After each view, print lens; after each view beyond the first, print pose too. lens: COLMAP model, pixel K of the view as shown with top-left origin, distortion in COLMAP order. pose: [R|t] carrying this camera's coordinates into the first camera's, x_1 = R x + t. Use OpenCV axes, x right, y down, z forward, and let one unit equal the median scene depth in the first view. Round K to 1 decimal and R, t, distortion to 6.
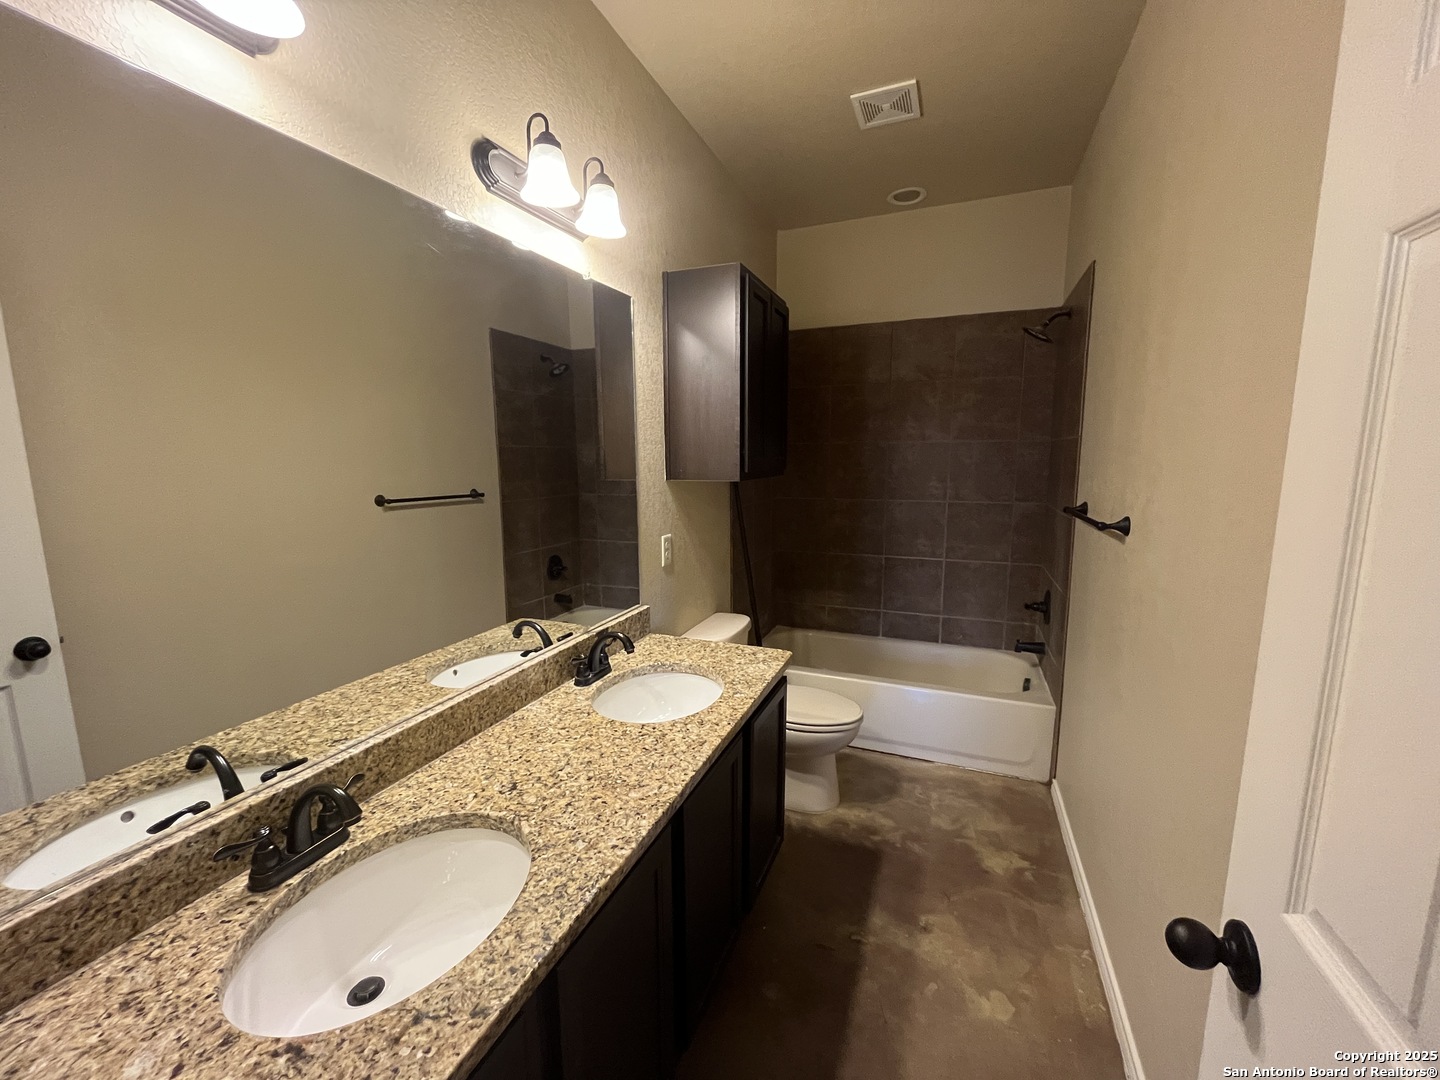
lens RADIAL K [[581.2, 0, 720.0], [0, 581.2, 540.0], [0, 0, 1]] dist [0.000751, -0.000532]
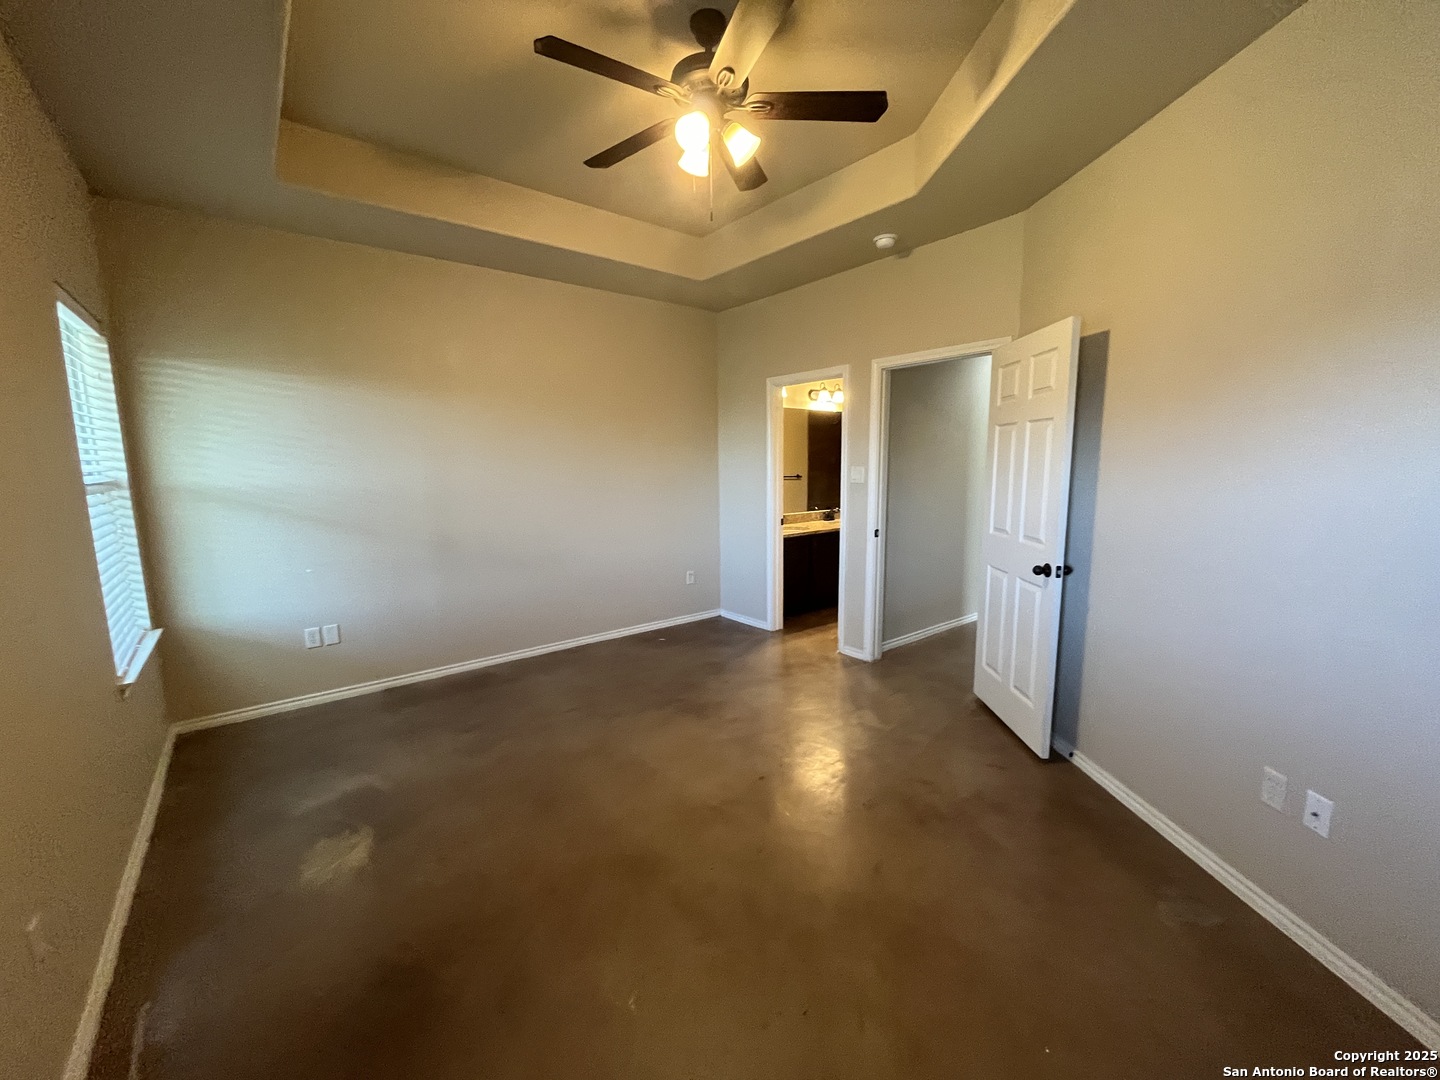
lens RADIAL K [[581.2, 0, 720.0], [0, 581.2, 540.0], [0, 0, 1]] dist [0.000751, -0.000532]
pose [[0.873171, 0.063167, -0.483304, 1.066057], [-0.066907, 0.997714, 0.009520, 0.420083], [0.482800, 0.024023, 0.875401, -2.819434]]
